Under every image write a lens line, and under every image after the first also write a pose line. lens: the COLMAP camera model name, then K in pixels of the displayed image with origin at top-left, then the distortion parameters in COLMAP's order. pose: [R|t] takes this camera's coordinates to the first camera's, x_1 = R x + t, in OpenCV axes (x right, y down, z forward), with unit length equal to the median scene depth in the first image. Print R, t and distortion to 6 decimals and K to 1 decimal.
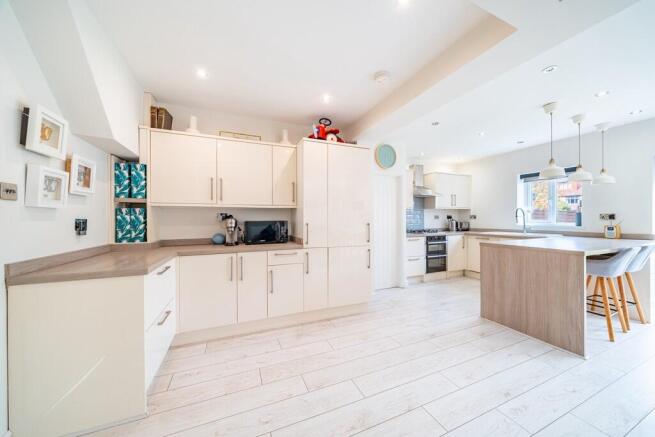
lens RADIAL K [[225.7, 0, 327.5], [0, 225.7, 218.5], [0, 0, 1]] dist [-0.000344, -0.000034]
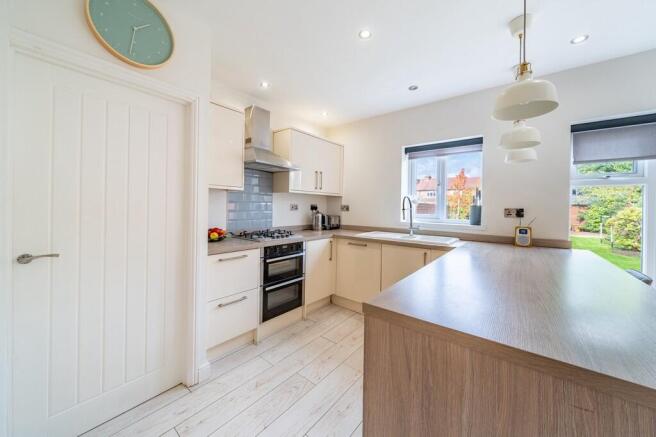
lens RADIAL K [[243.4, 0, 327.7], [0, 243.4, 207.0], [0, 0, 1]] dist [0.000032, -0.000001]
pose [[0.876499, 0.017052, 0.481101, 0.291044], [-0.019367, 0.999812, -0.000152, -0.009626], [-0.481013, -0.009184, 0.876665, 0.453015]]
